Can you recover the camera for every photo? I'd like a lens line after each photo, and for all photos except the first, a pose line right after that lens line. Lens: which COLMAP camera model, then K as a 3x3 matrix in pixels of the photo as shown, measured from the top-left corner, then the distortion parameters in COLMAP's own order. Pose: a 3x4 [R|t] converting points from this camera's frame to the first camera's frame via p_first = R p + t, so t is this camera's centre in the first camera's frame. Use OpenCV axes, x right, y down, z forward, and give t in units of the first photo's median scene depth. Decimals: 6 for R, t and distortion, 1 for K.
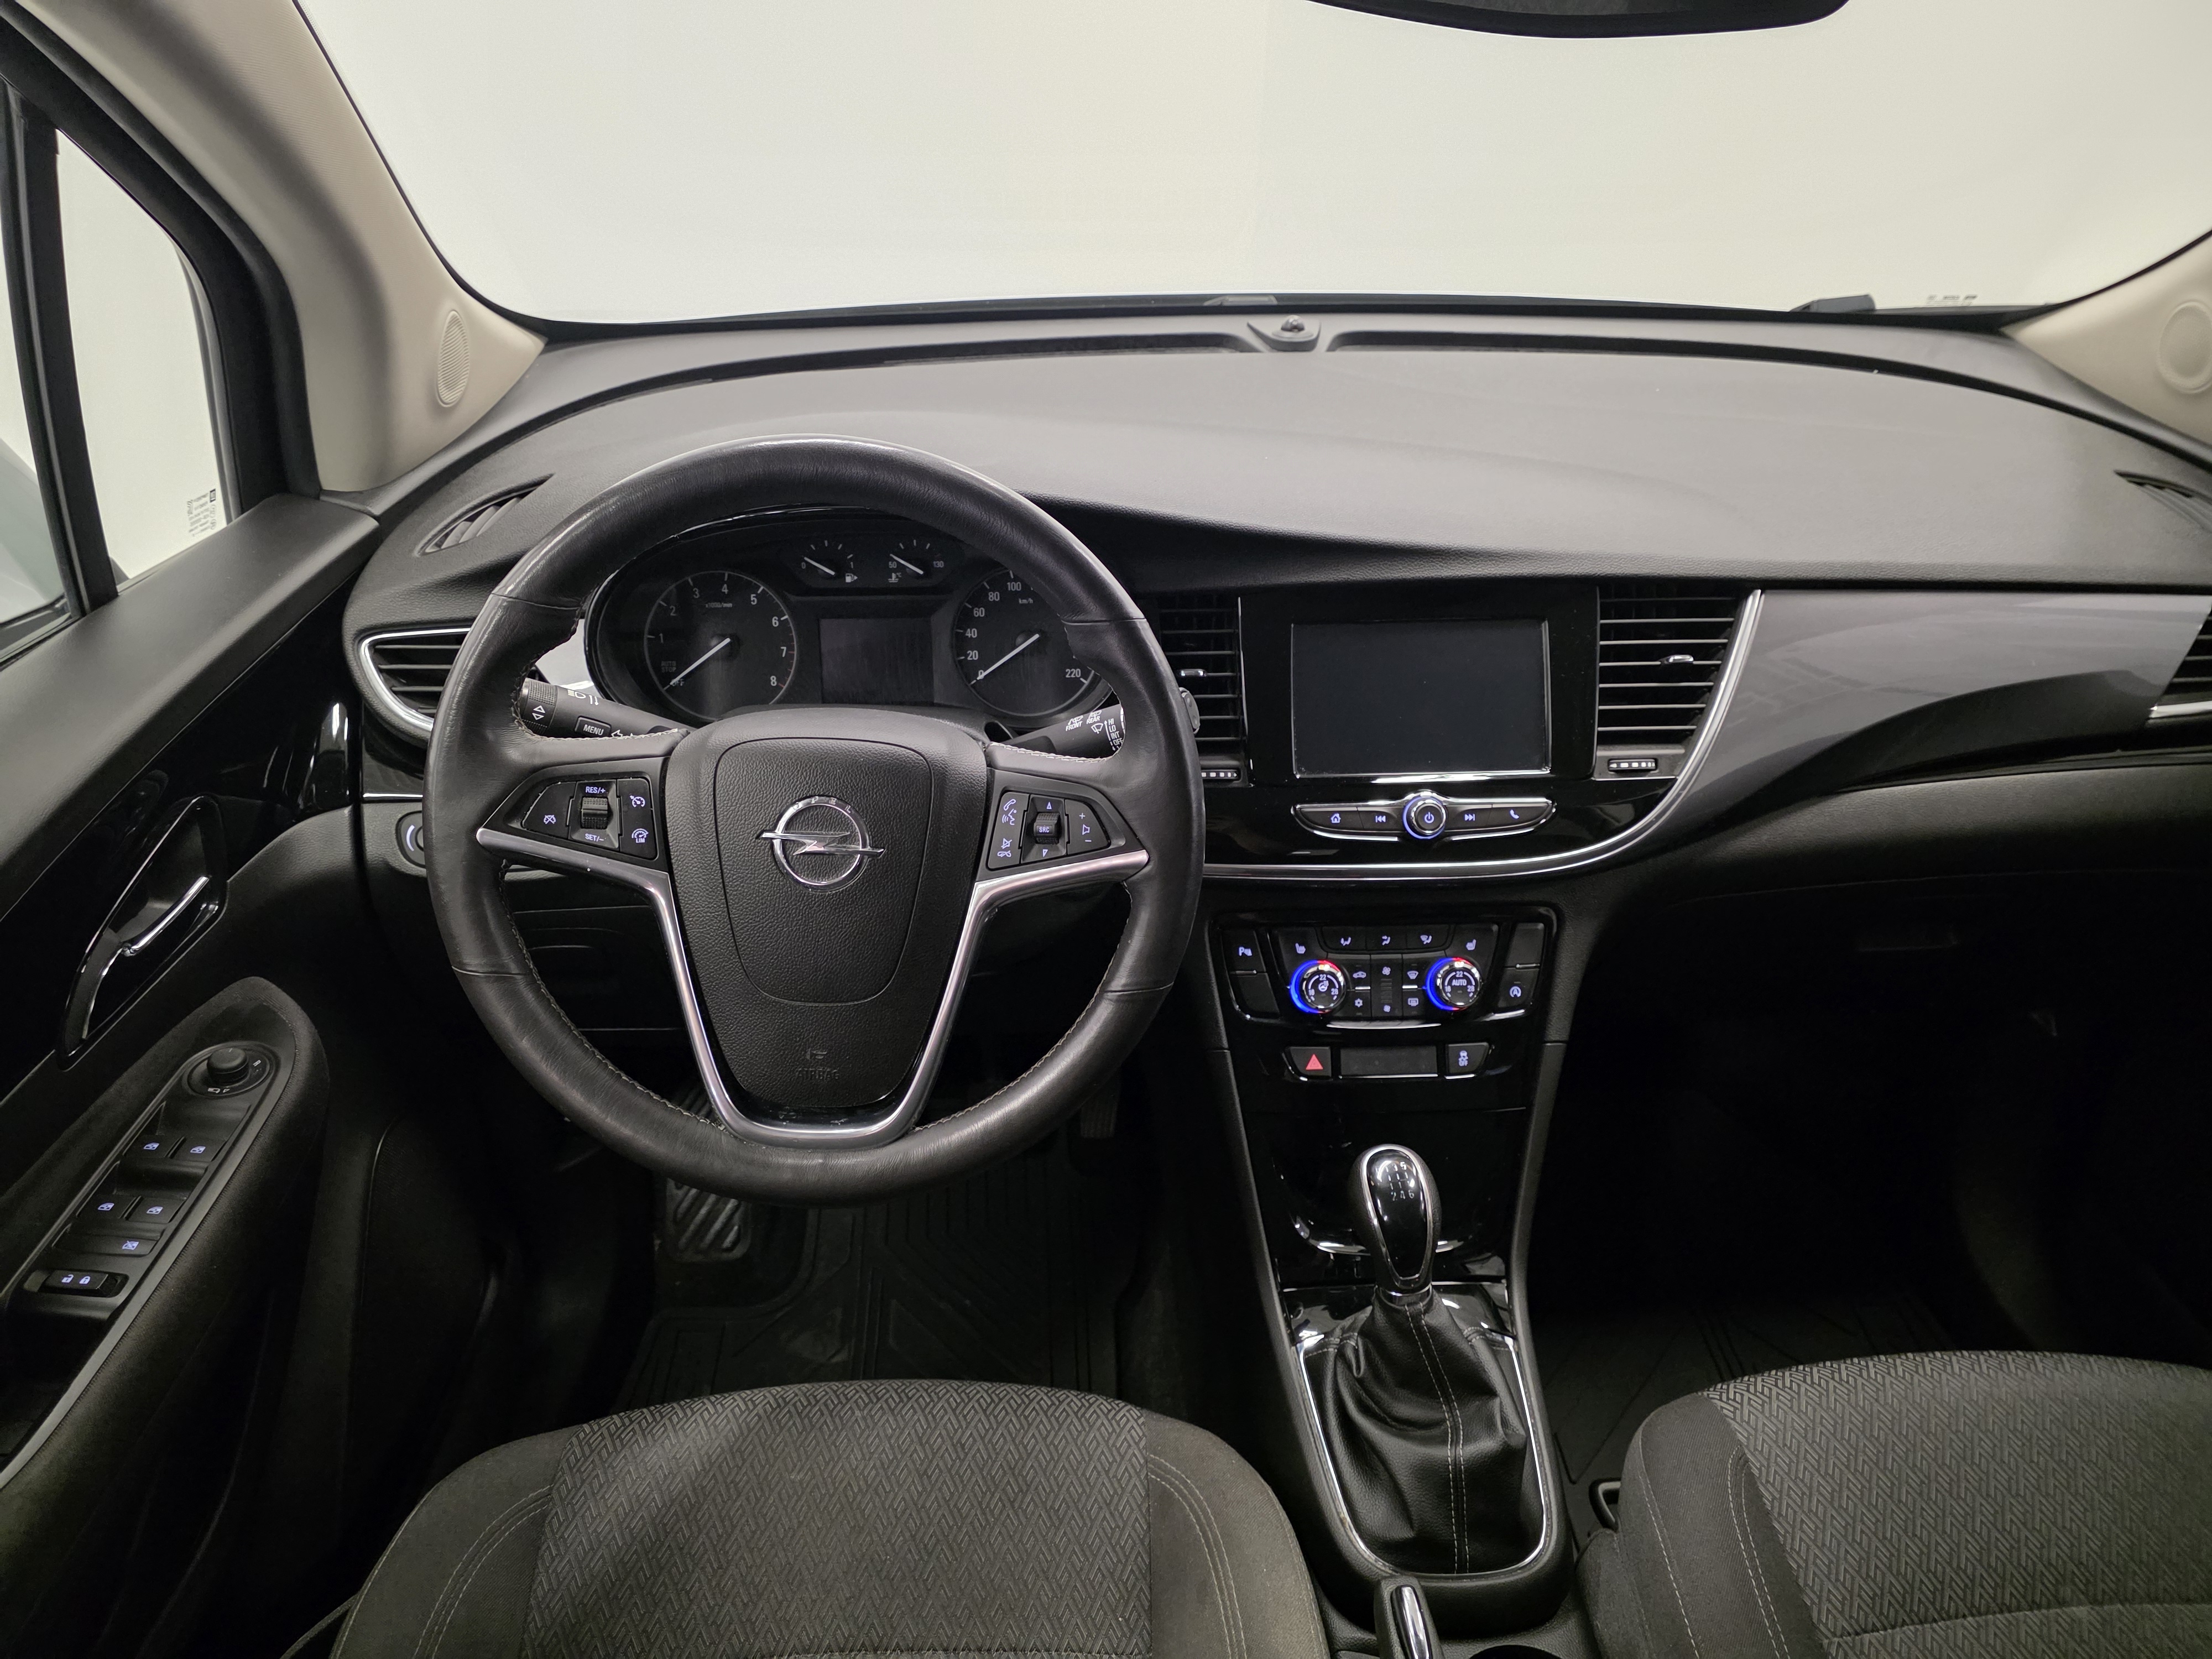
lens RADIAL K [[1508.2, 0, 1106.7], [0, 1508.2, 824.5], [0, 0, 1]] dist [0.042770, -0.034136]
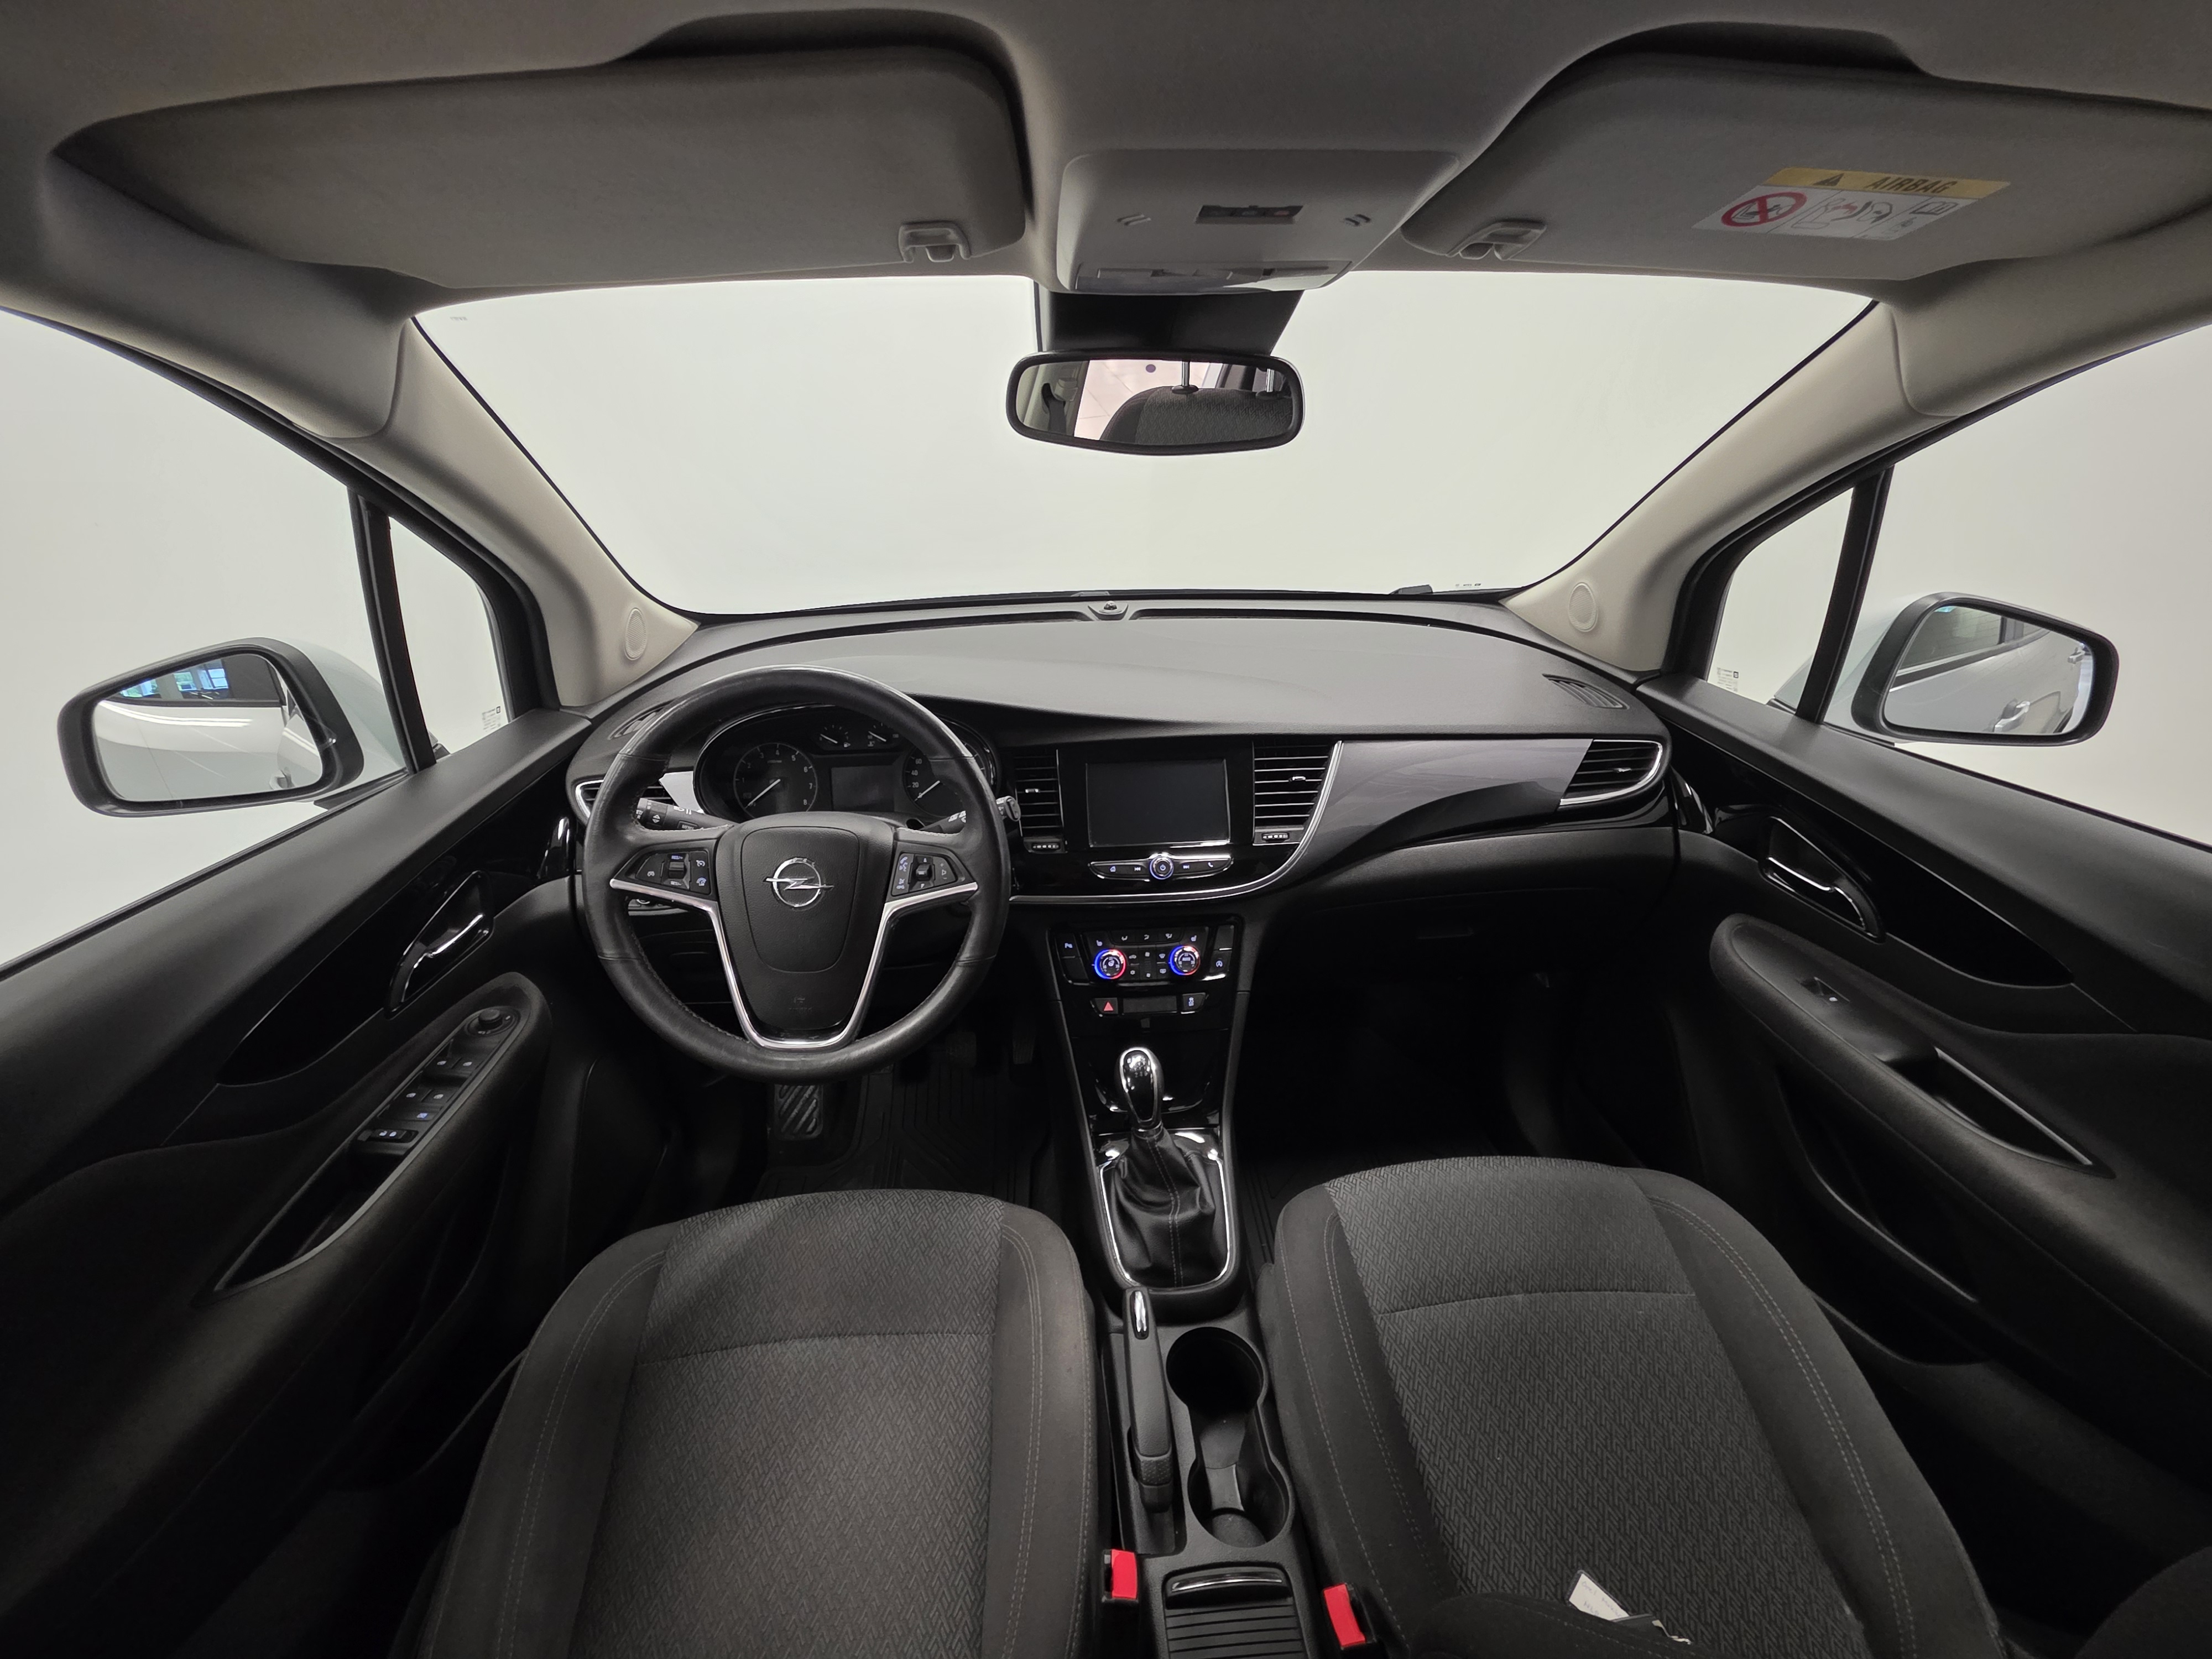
lens RADIAL K [[880.7, 0, 1098.3], [0, 880.7, 842.6], [0, 0, 1]] dist [0.010858, 0.000045]
pose [[0.999672, -0.024382, 0.007879, 0.132257], [0.024828, 0.997731, -0.062589, 0.031008], [-0.006335, 0.062764, 0.998008, -0.062478]]
